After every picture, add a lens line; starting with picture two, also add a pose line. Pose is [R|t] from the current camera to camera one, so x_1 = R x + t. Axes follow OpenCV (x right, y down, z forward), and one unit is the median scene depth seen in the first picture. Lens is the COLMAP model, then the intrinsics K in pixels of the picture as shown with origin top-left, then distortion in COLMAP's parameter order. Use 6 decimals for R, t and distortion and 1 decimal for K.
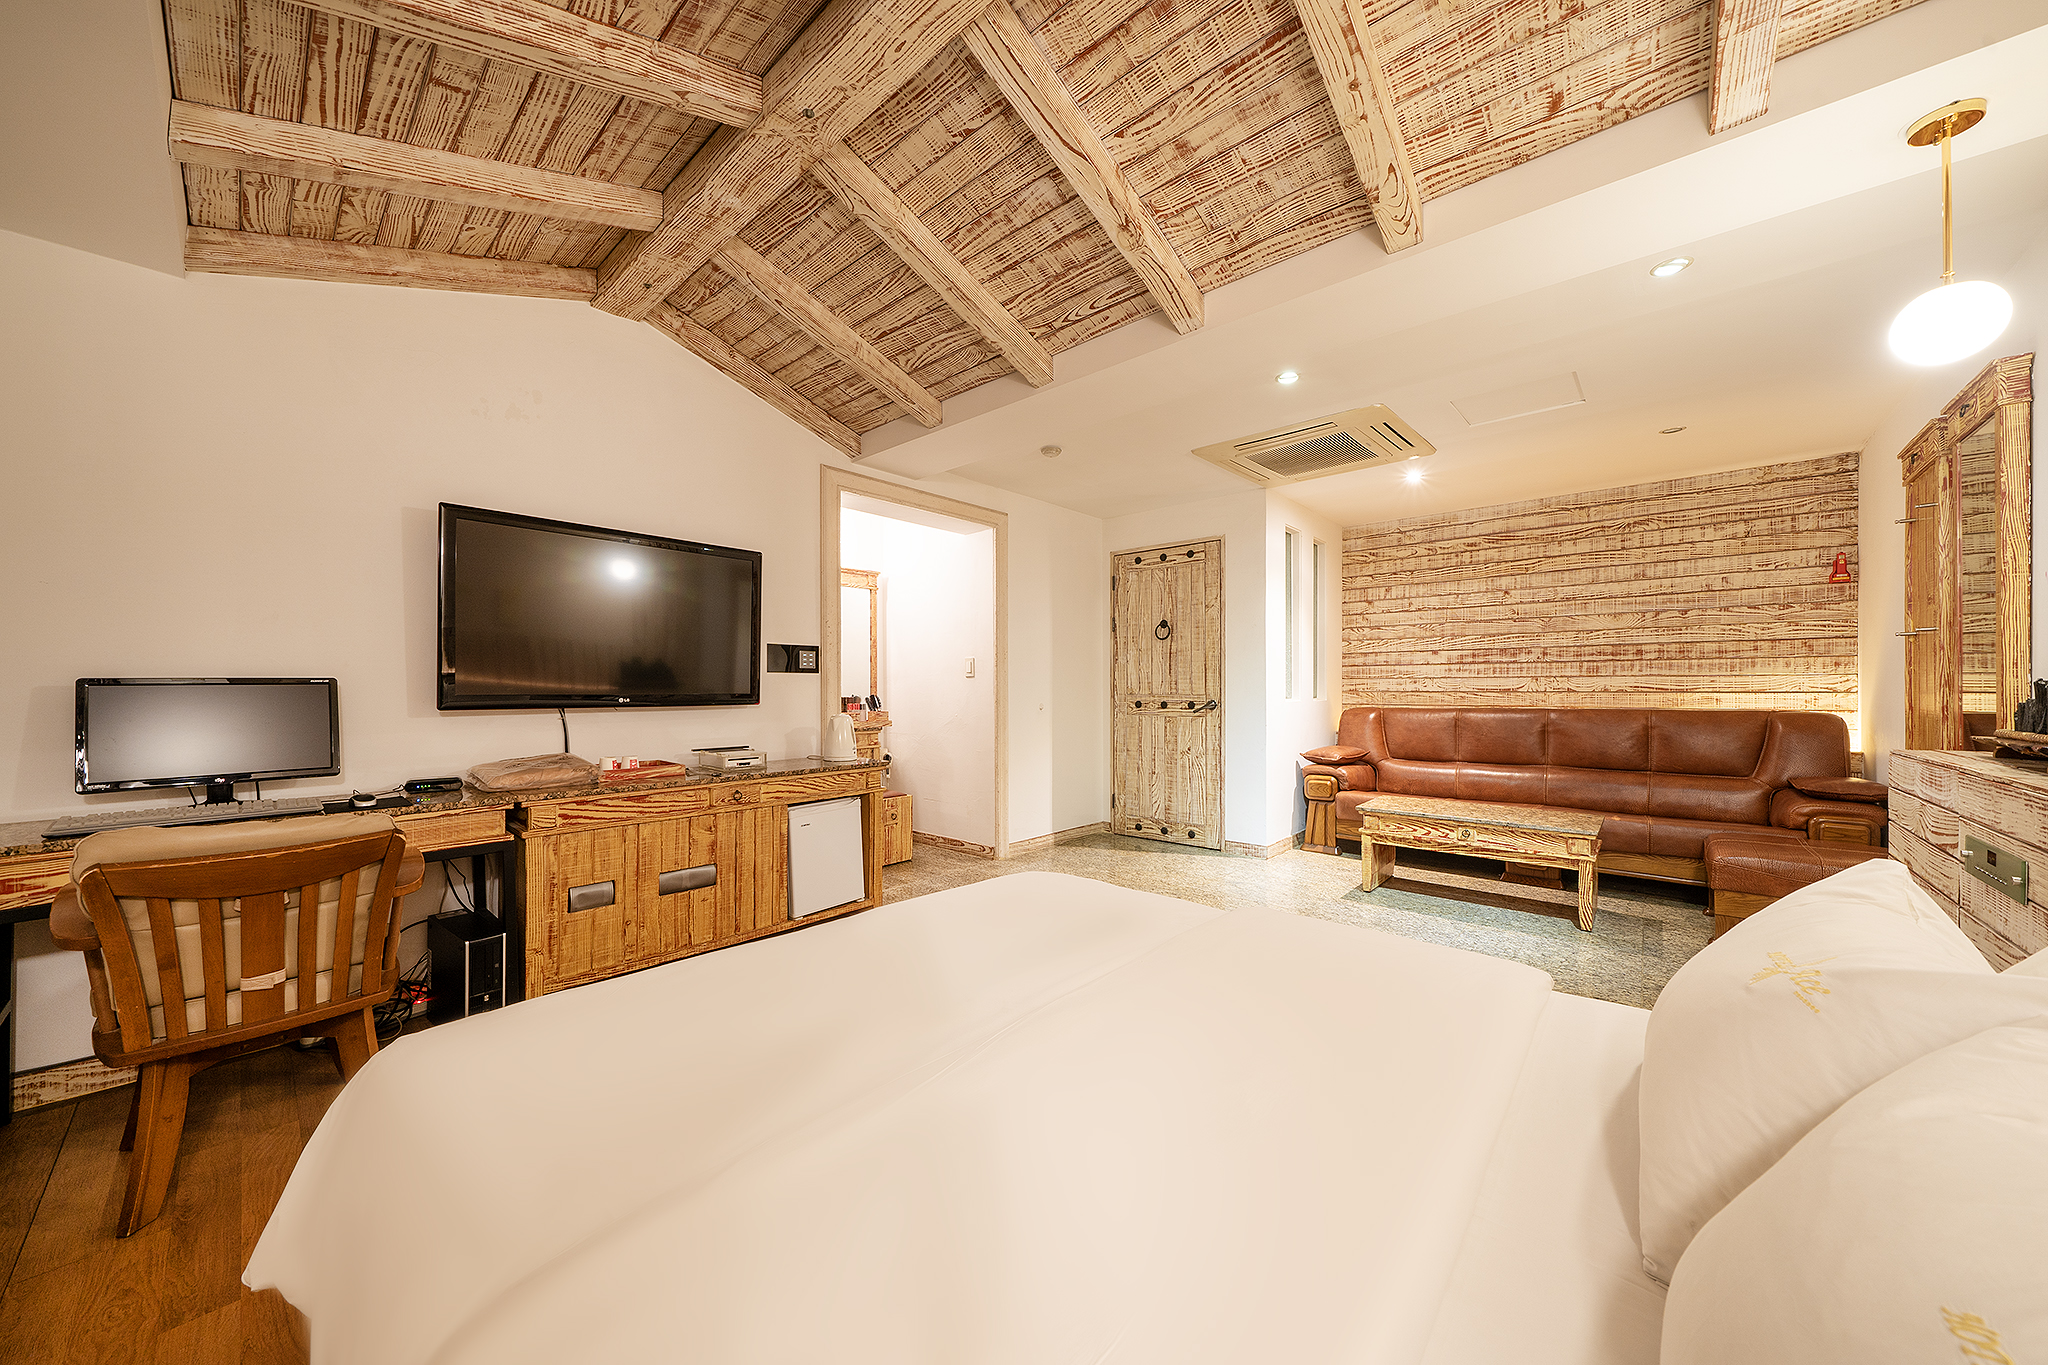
lens RADIAL K [[711.4, 0, 1032.0], [0, 711.4, 689.0], [0, 0, 1]] dist [-0.003280, -0.000386]
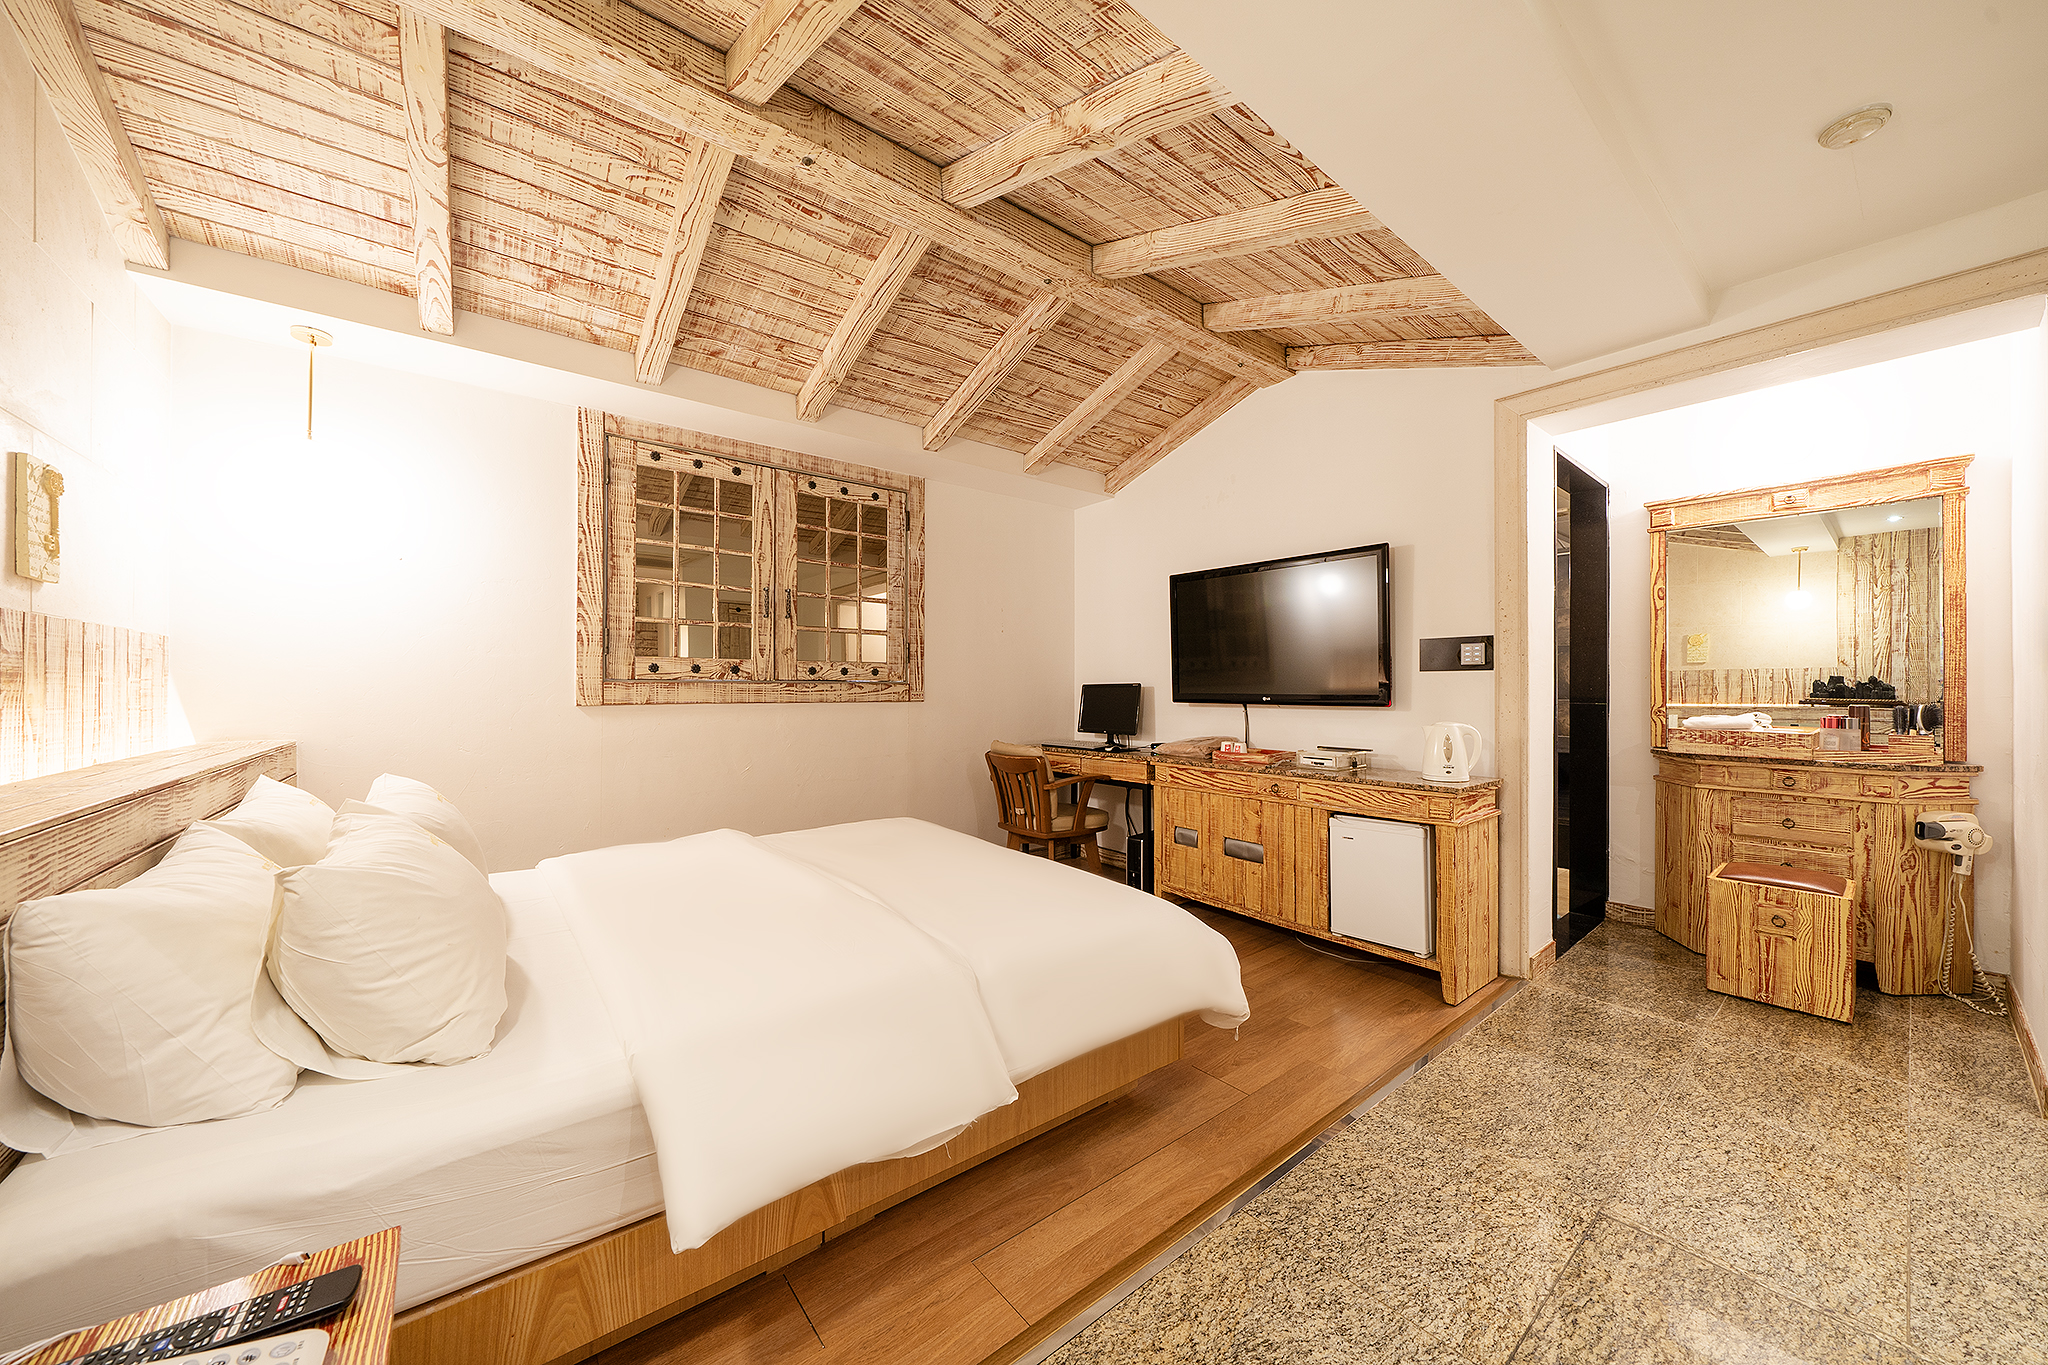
lens RADIAL K [[708.7, 0, 992.6], [0, 708.7, 683.6], [0, 0, 1]] dist [-0.002538, -0.000245]
pose [[-0.203089, -0.004584, -0.979150, 0.719830], [-0.001234, 0.999989, -0.004425, -0.004142], [0.979159, 0.000310, -0.203093, 0.786208]]
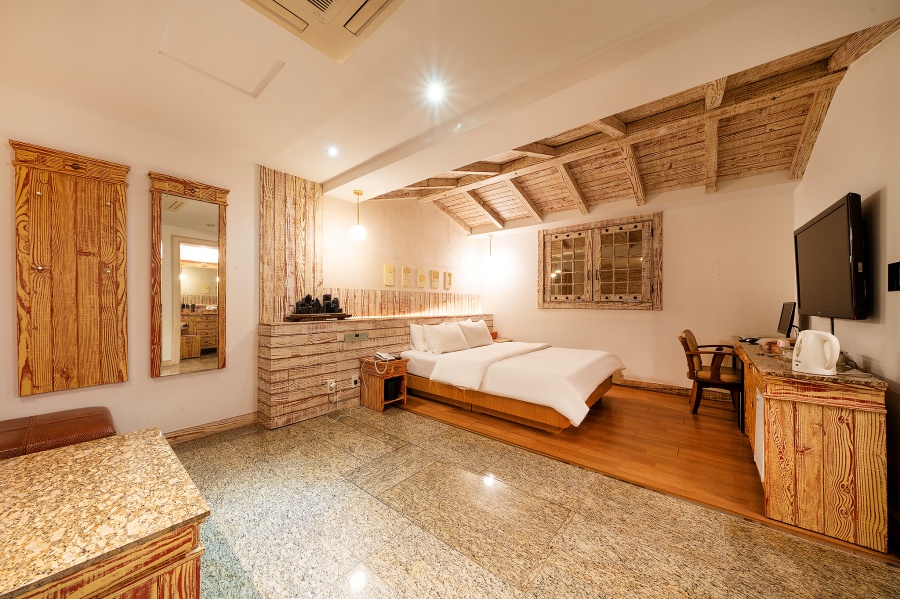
lens RADIAL K [[312.6, 0, 453.5], [0, 312.6, 302.3], [0, 0, 1]] dist [-0.003280, -0.000386]
pose [[-0.999761, -0.001366, -0.021832, 0.336122], [-0.001350, 0.999999, -0.000725, -0.007789], [0.021833, -0.000695, -0.999761, 1.739675]]
